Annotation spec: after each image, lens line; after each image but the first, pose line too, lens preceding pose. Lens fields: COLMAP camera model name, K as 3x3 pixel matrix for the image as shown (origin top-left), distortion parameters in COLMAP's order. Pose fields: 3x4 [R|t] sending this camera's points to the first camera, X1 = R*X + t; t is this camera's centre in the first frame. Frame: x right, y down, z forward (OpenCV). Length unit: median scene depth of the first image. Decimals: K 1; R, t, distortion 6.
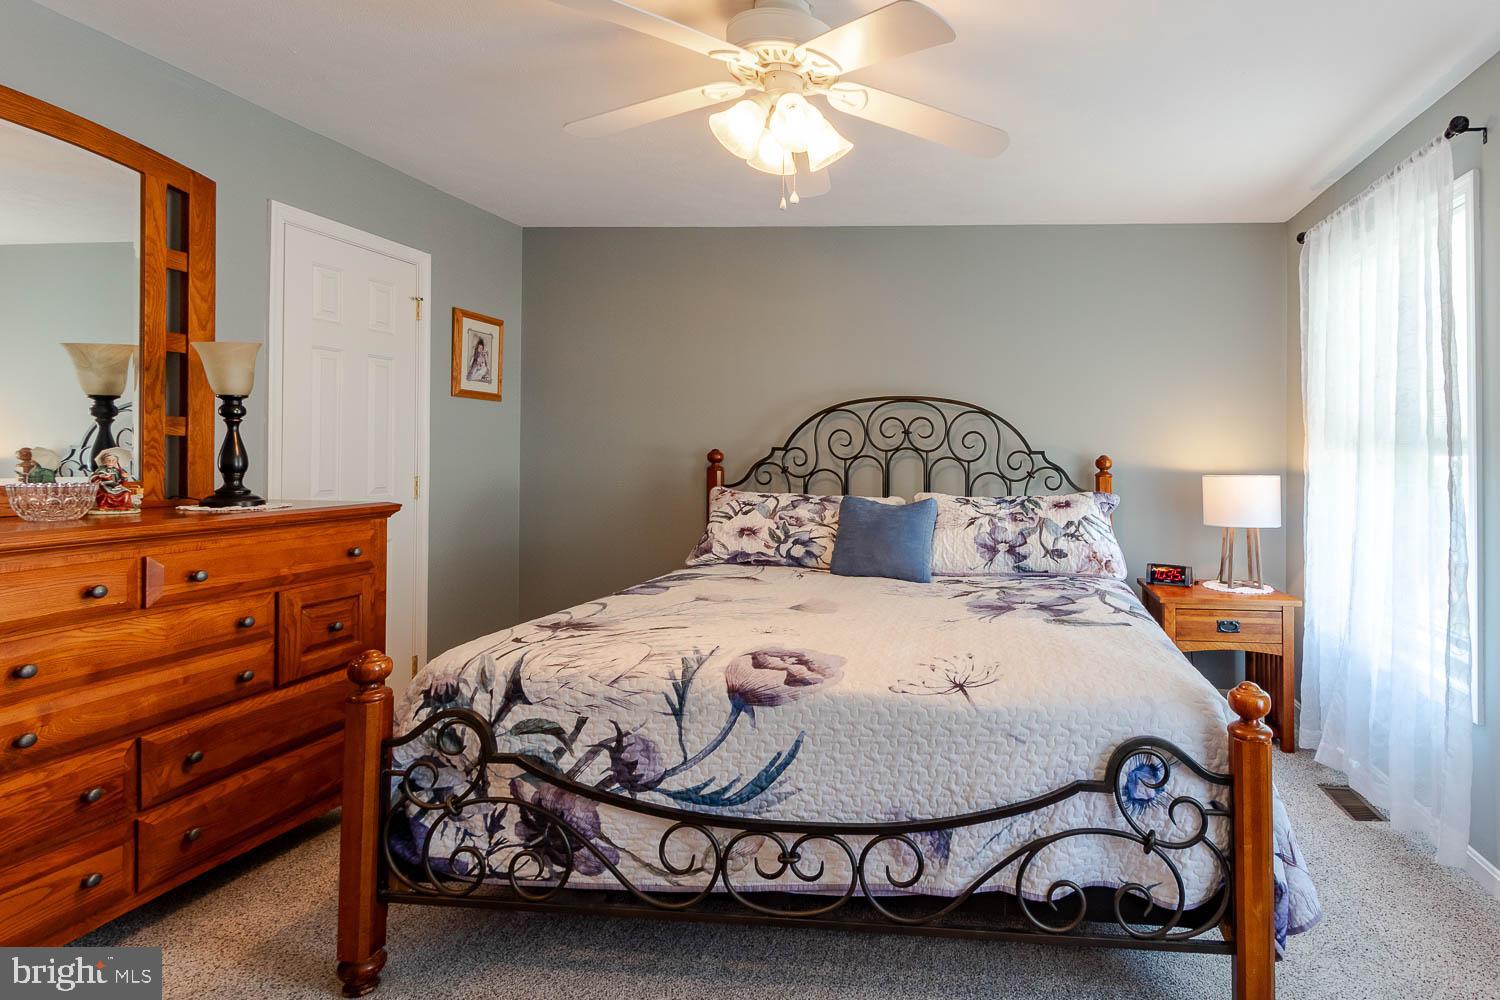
lens RADIAL K [[756.6, 0, 949.5], [0, 756.6, 454.0], [0, 0, 1]] dist [-0.004084, 0.000316]
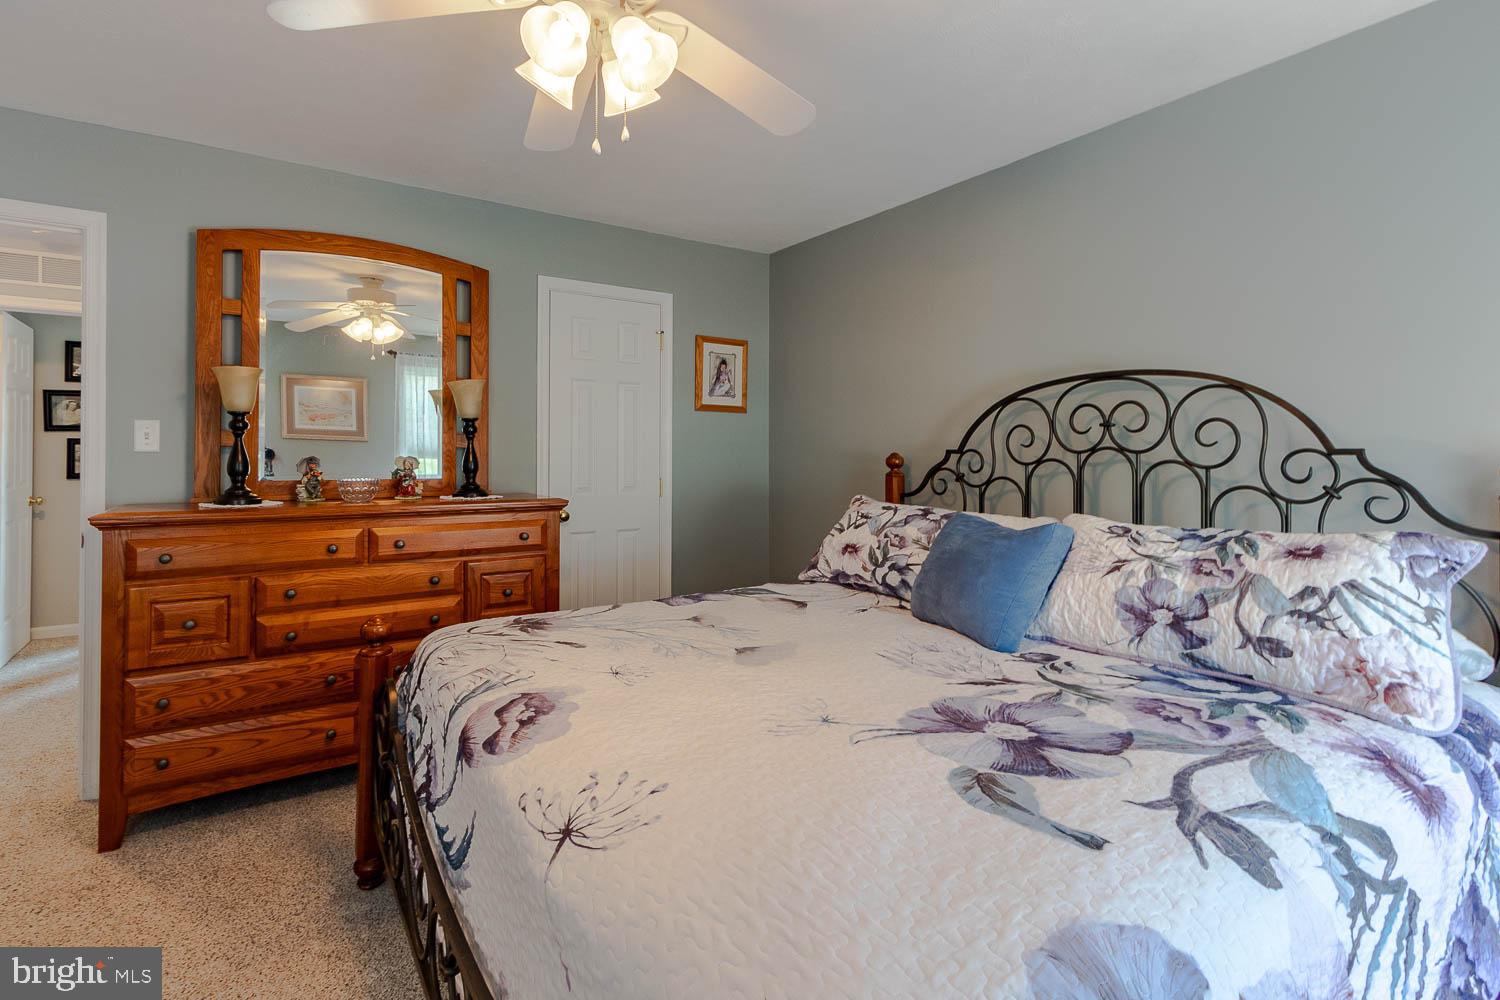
lens RADIAL K [[721.4, 0, 740.8], [0, 721.4, 455.8], [0, 0, 1]] dist [-0.000225, 0.000507]
pose [[0.614820, -0.009496, -0.788611, 0.307261], [0.004292, 0.999953, -0.008694, 0.004504], [0.788656, 0.001960, 0.614831, 0.410706]]
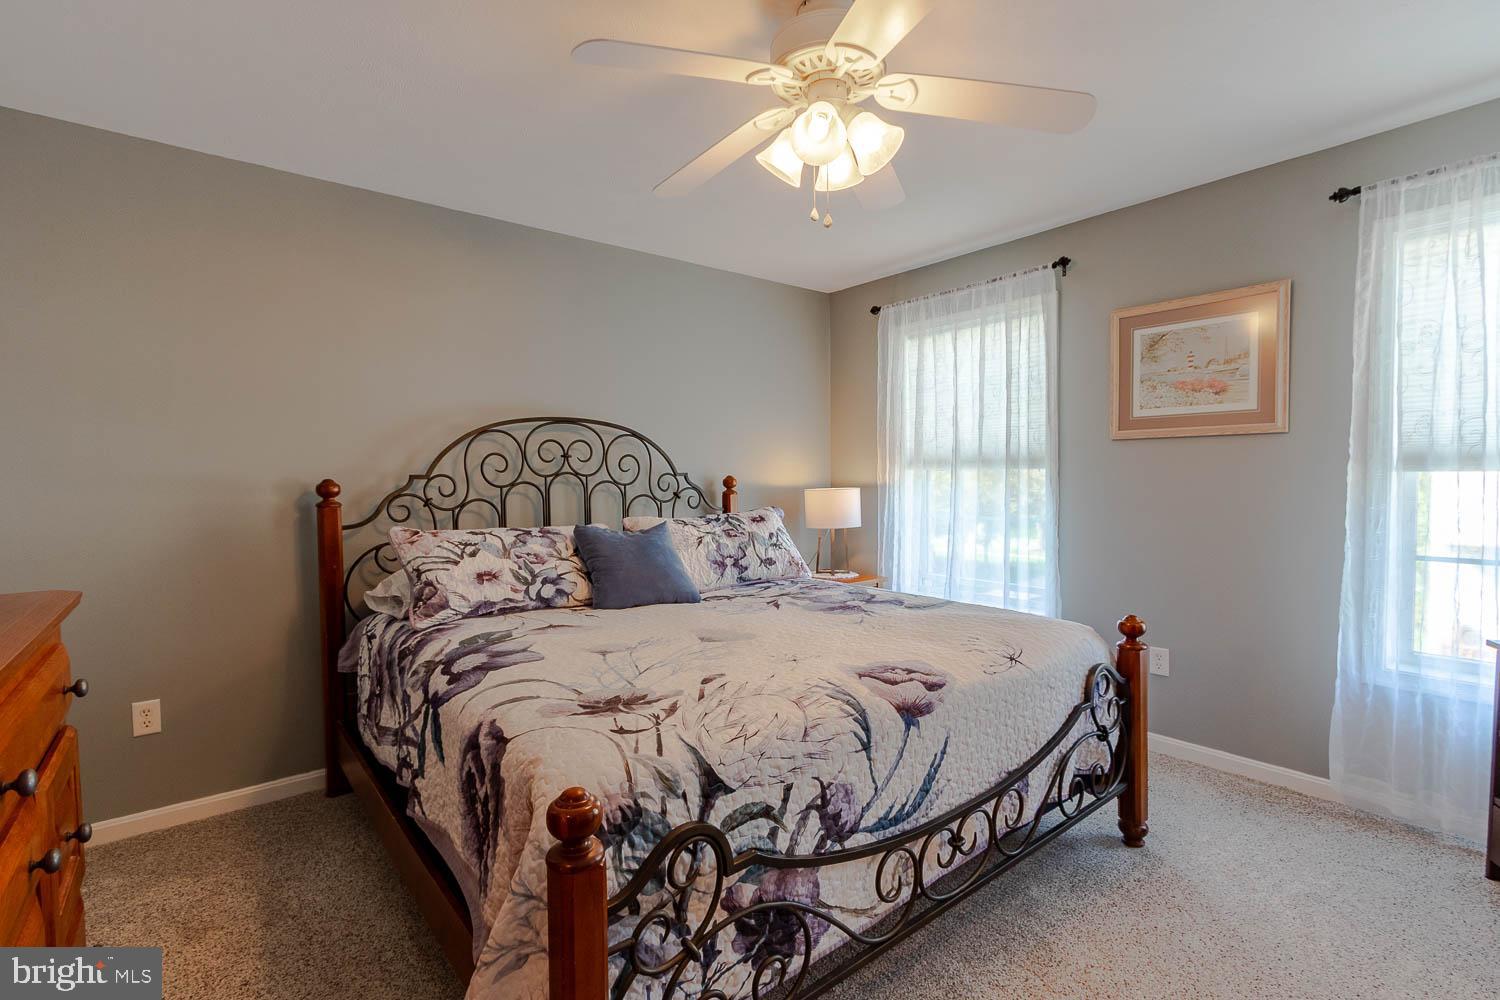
lens RADIAL K [[697.2, 0, 750.0], [0, 697.2, 500.0], [0, 0, 1]] dist [-0.002384, -0.000369]
pose [[0.730667, -0.047227, 0.681098, -0.587283], [0.021582, 0.998704, 0.046098, -0.010820], [-0.682392, -0.018983, 0.730740, 0.248961]]
